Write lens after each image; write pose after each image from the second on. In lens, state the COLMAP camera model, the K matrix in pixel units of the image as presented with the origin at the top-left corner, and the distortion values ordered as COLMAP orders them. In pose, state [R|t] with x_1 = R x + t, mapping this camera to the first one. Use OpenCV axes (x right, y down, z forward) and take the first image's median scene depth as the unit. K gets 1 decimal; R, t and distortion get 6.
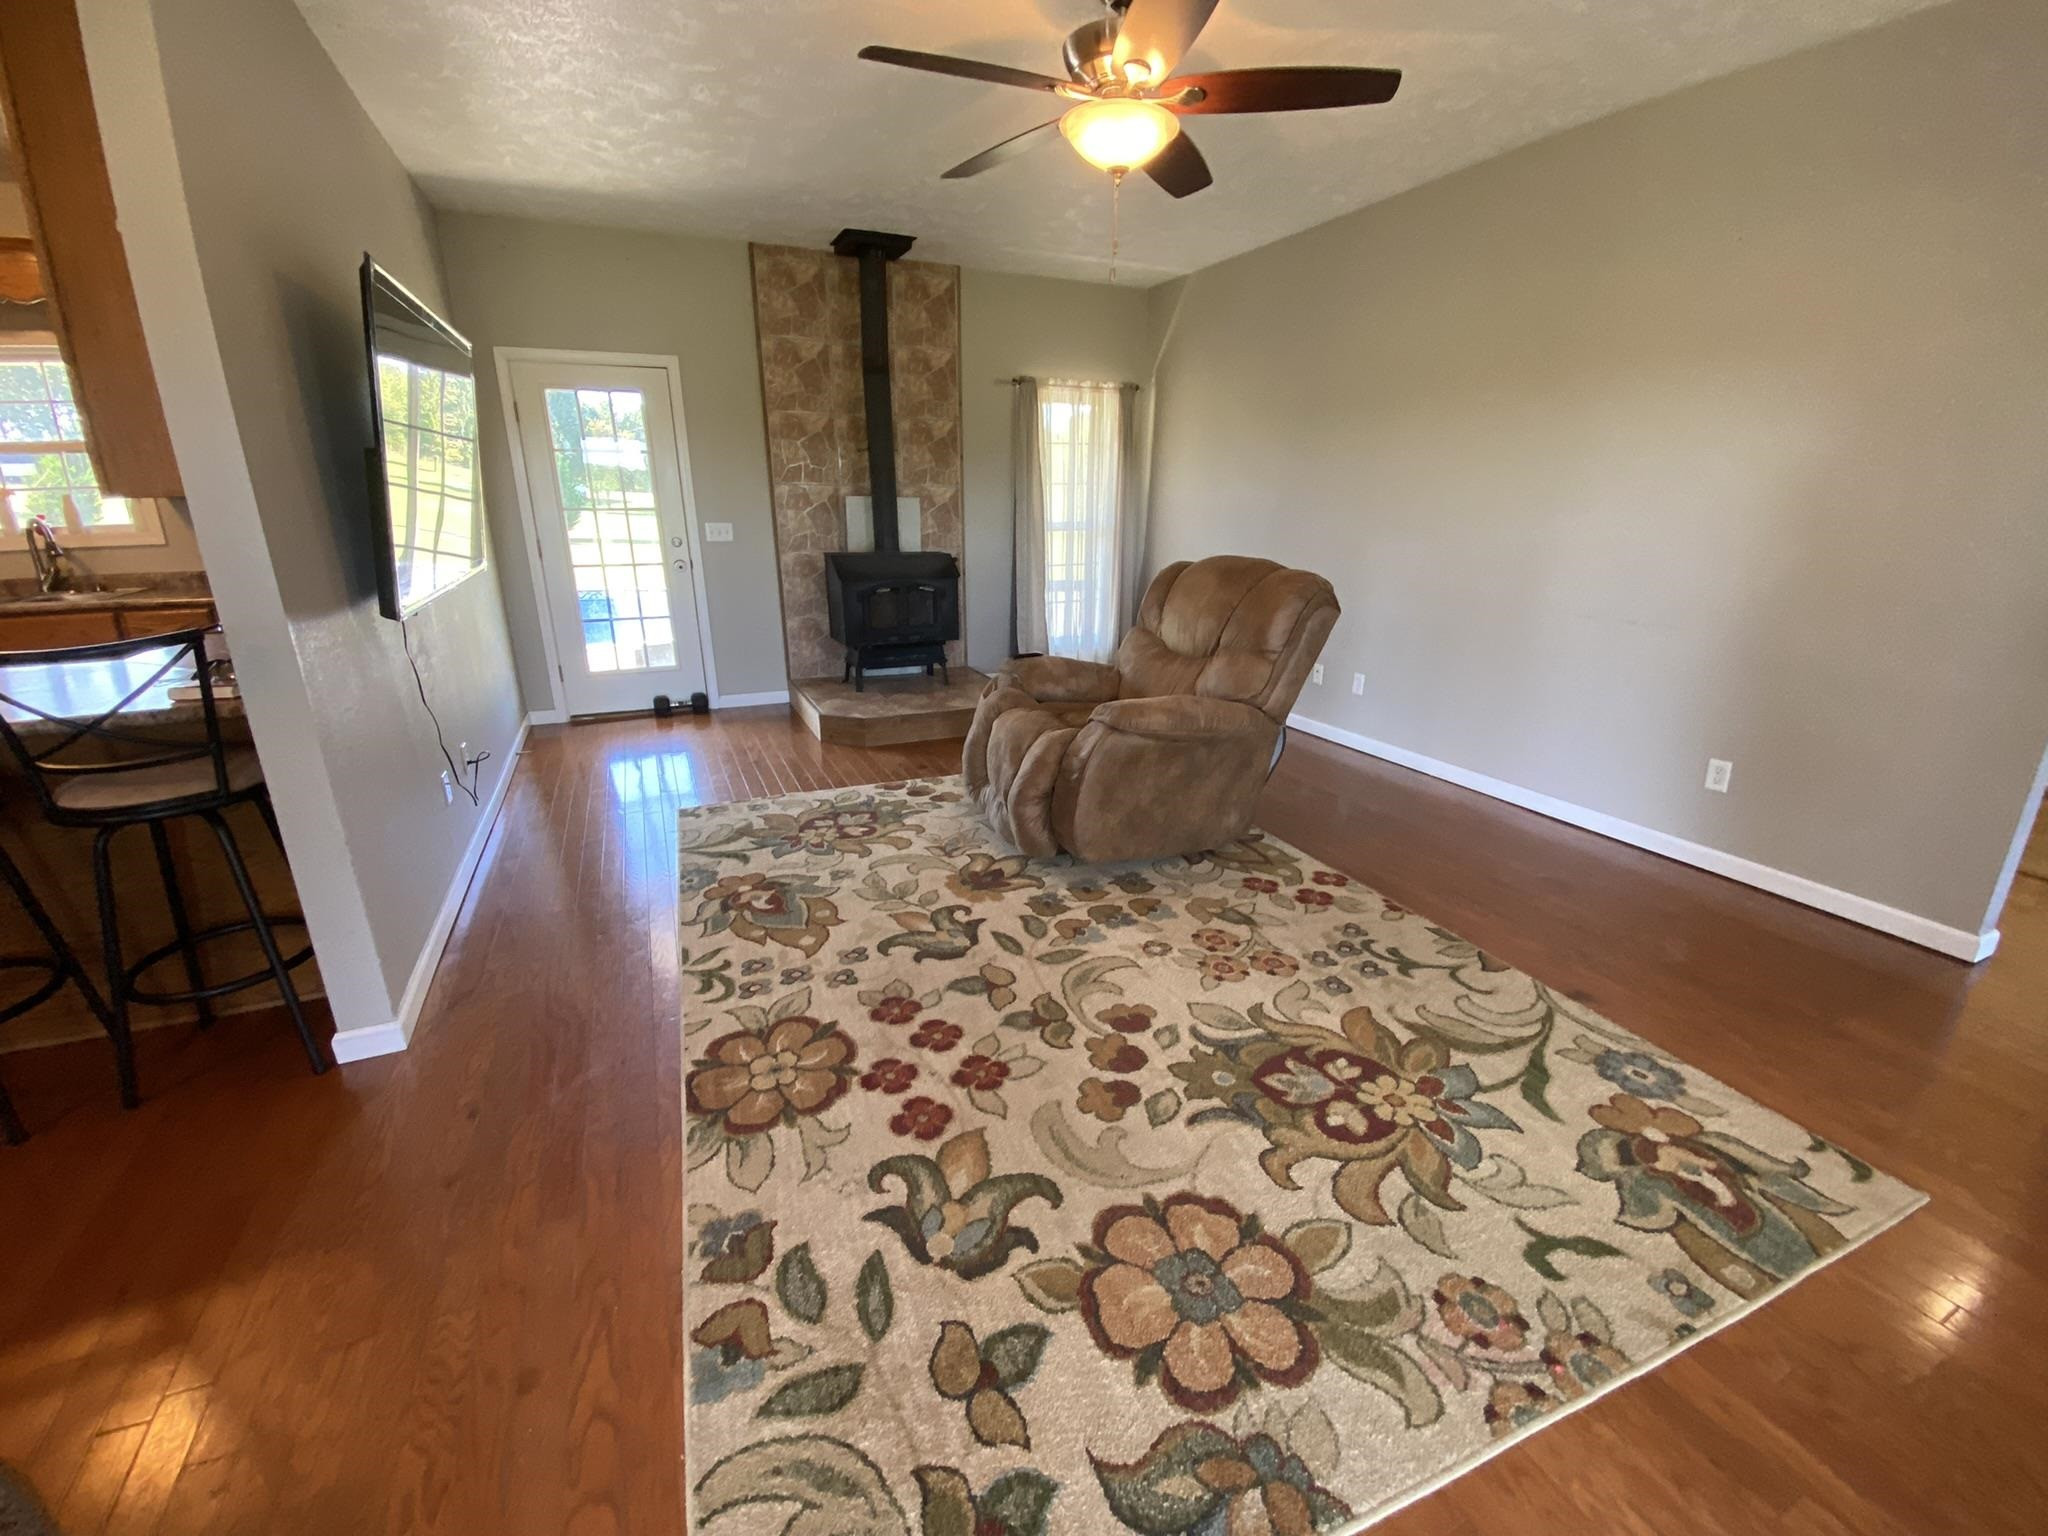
lens RADIAL K [[824.7, 0, 1024.0], [0, 824.7, 768.0], [0, 0, 1]] dist [0.017719, -0.018529]
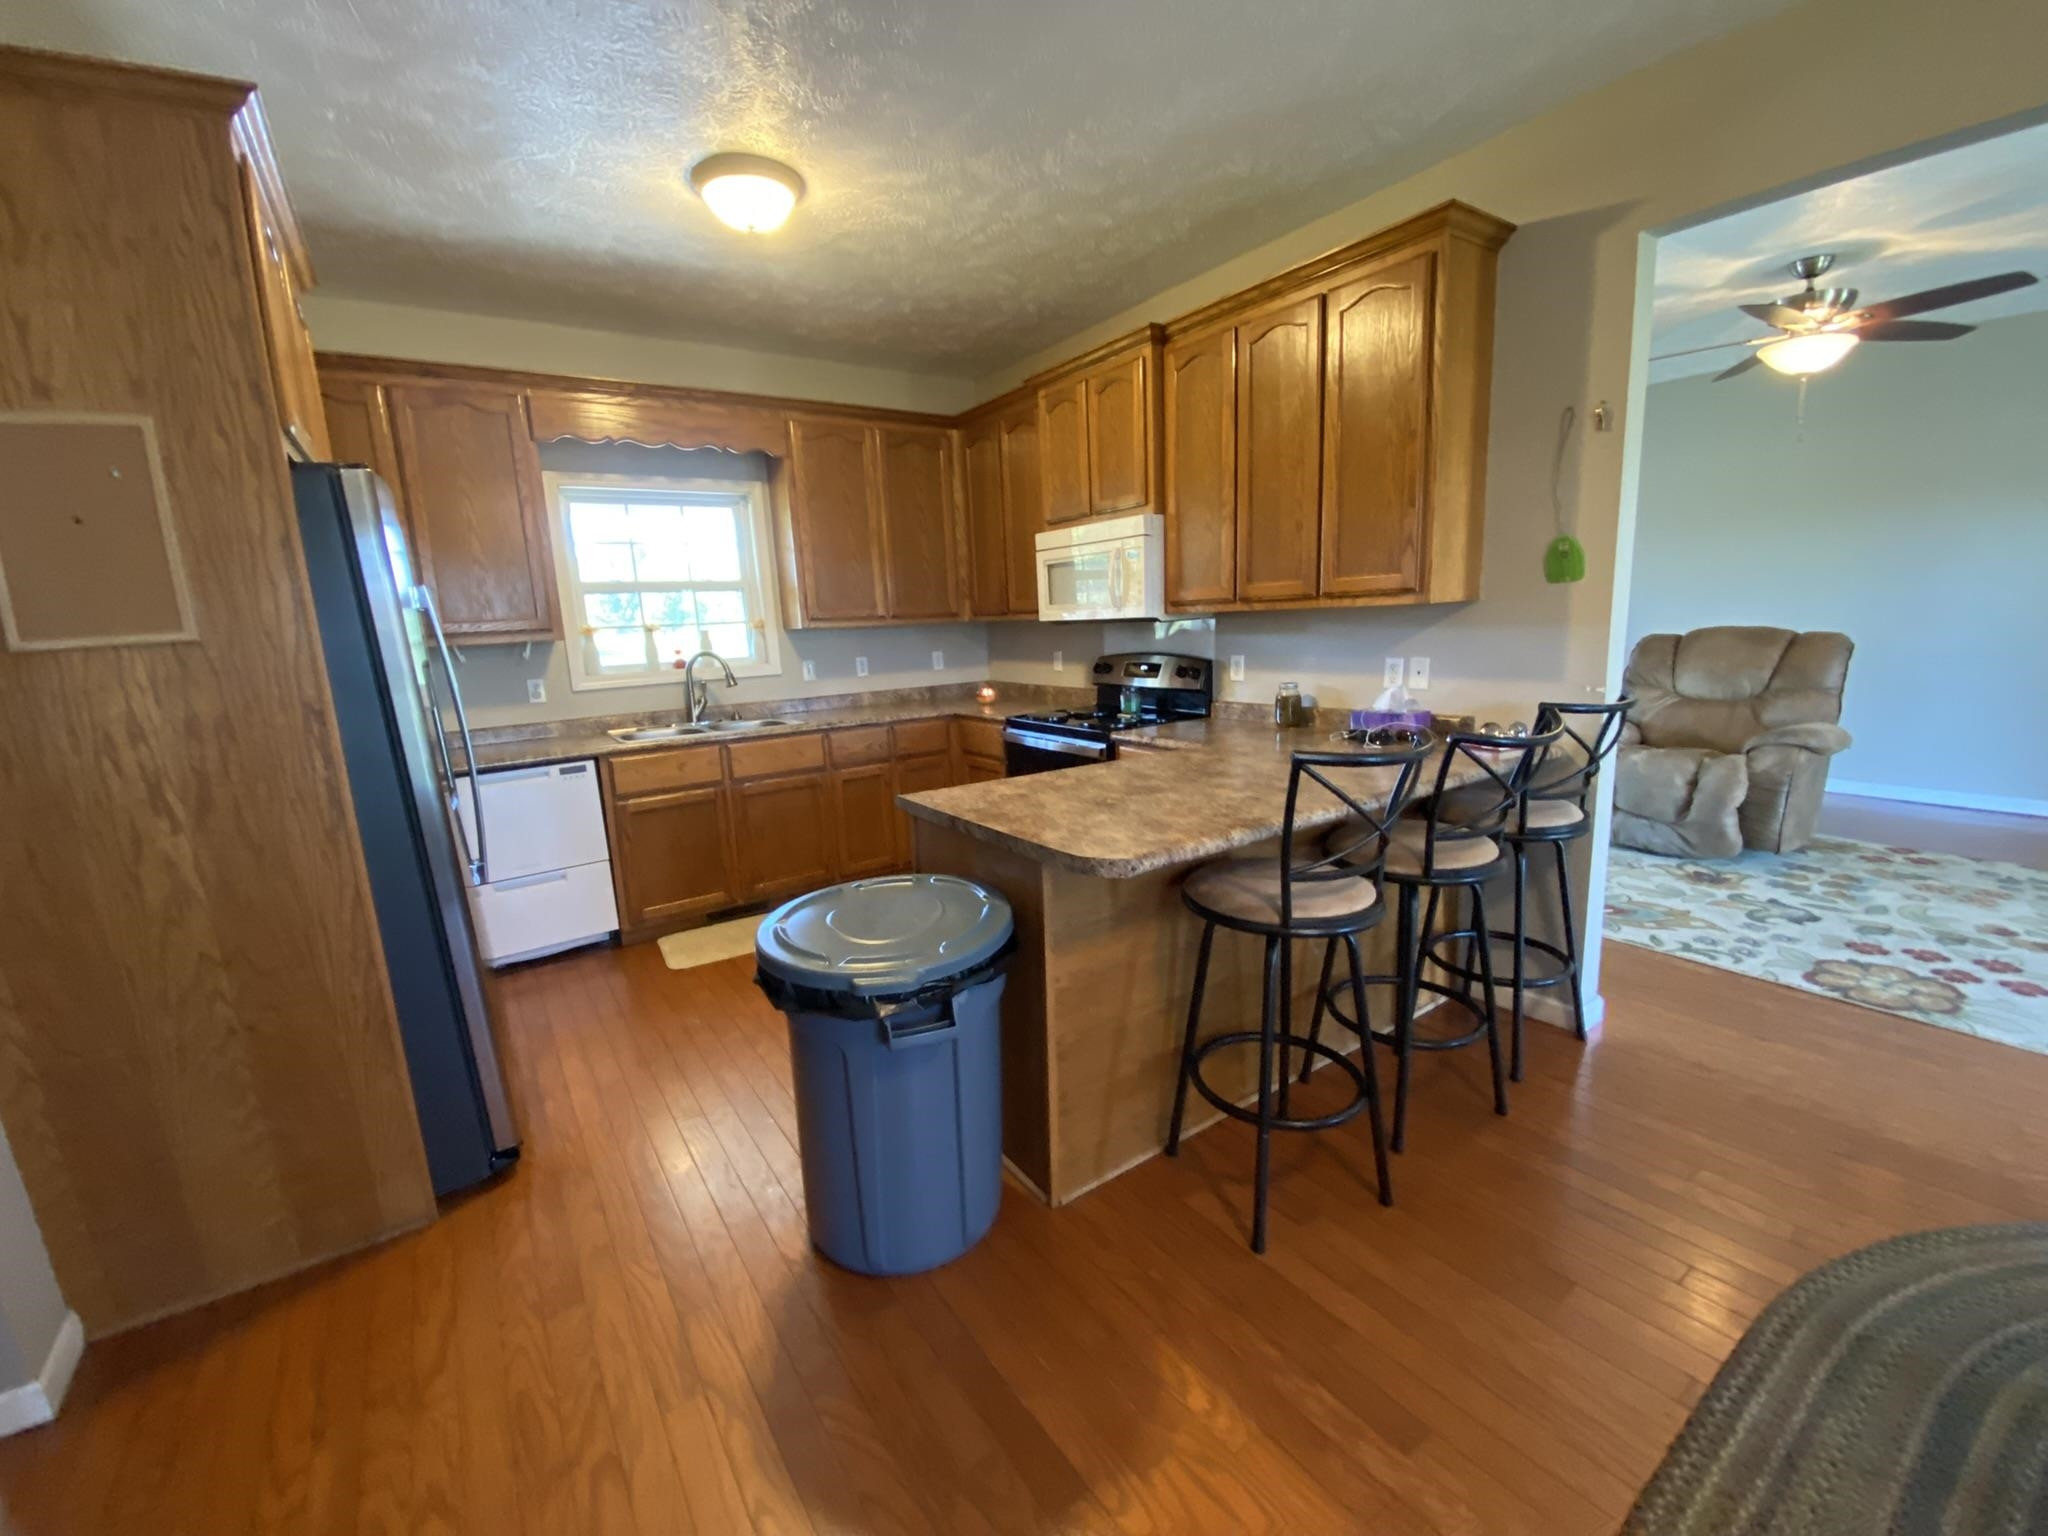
lens RADIAL K [[824.7, 0, 1024.0], [0, 824.7, 768.0], [0, 0, 1]] dist [0.017719, -0.018529]
pose [[0.981524, -0.079037, 0.174251, -1.574593], [0.101845, 0.986777, -0.126087, 0.025544], [-0.161982, 0.141504, 0.976595, -0.132925]]
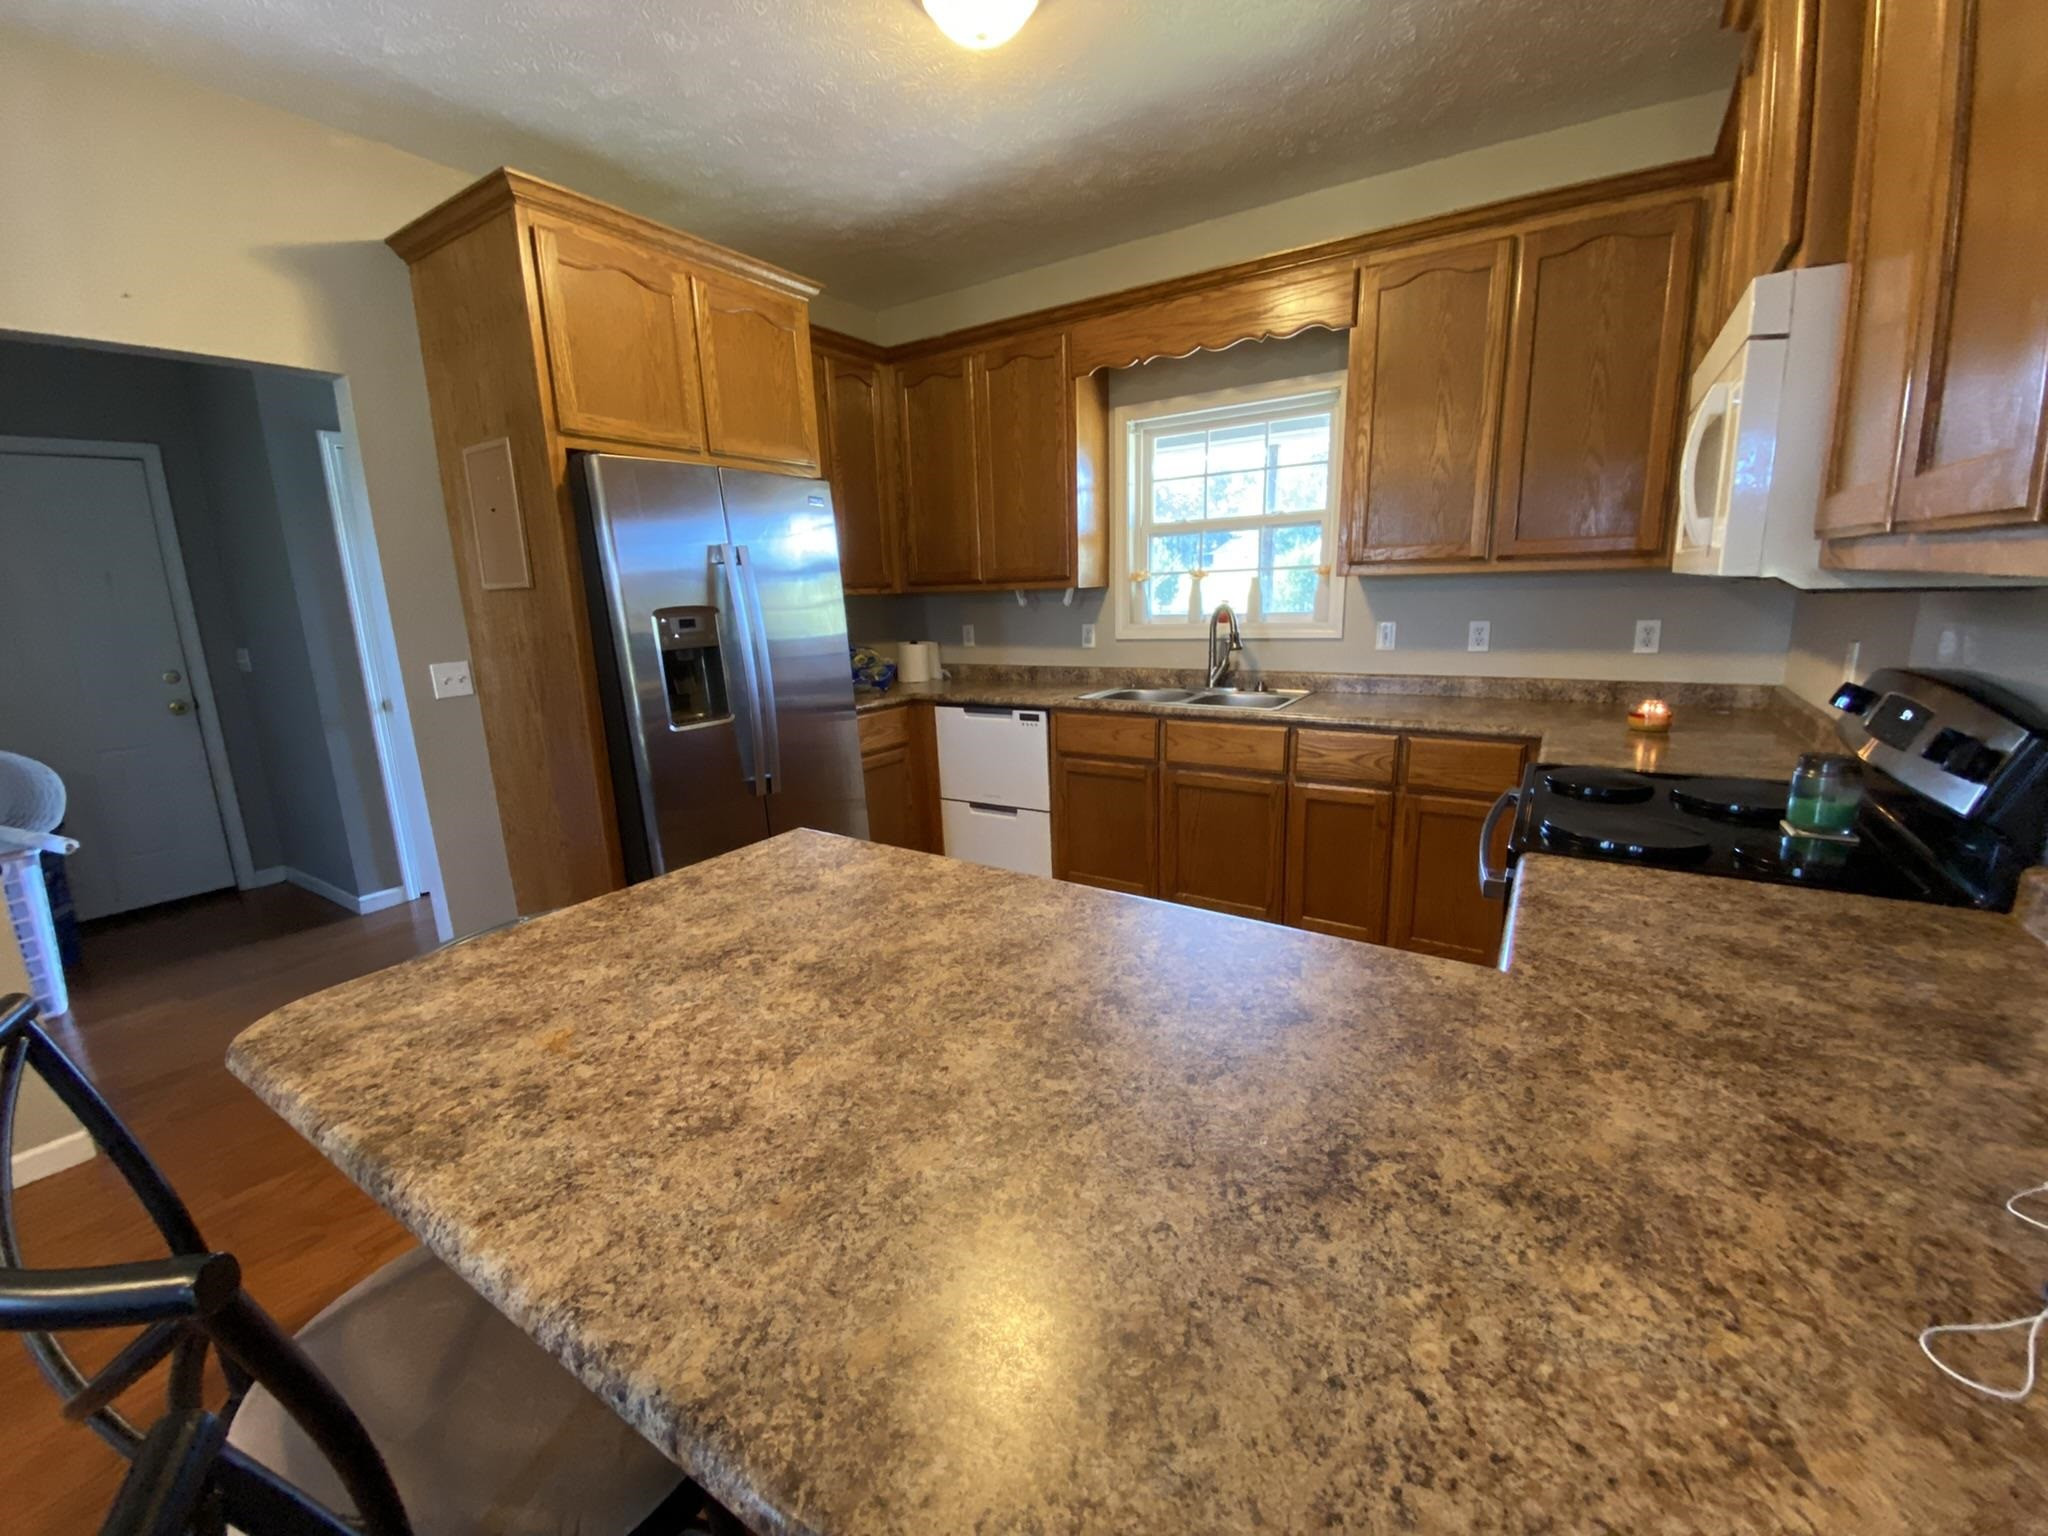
lens RADIAL K [[824.7, 0, 1024.0], [0, 824.7, 768.0], [0, 0, 1]] dist [0.017719, -0.018529]
pose [[0.539017, 0.157343, -0.827469, -0.907203], [-0.228612, 0.972849, 0.036069, -0.188787], [0.810677, 0.169727, 0.560352, 0.568929]]
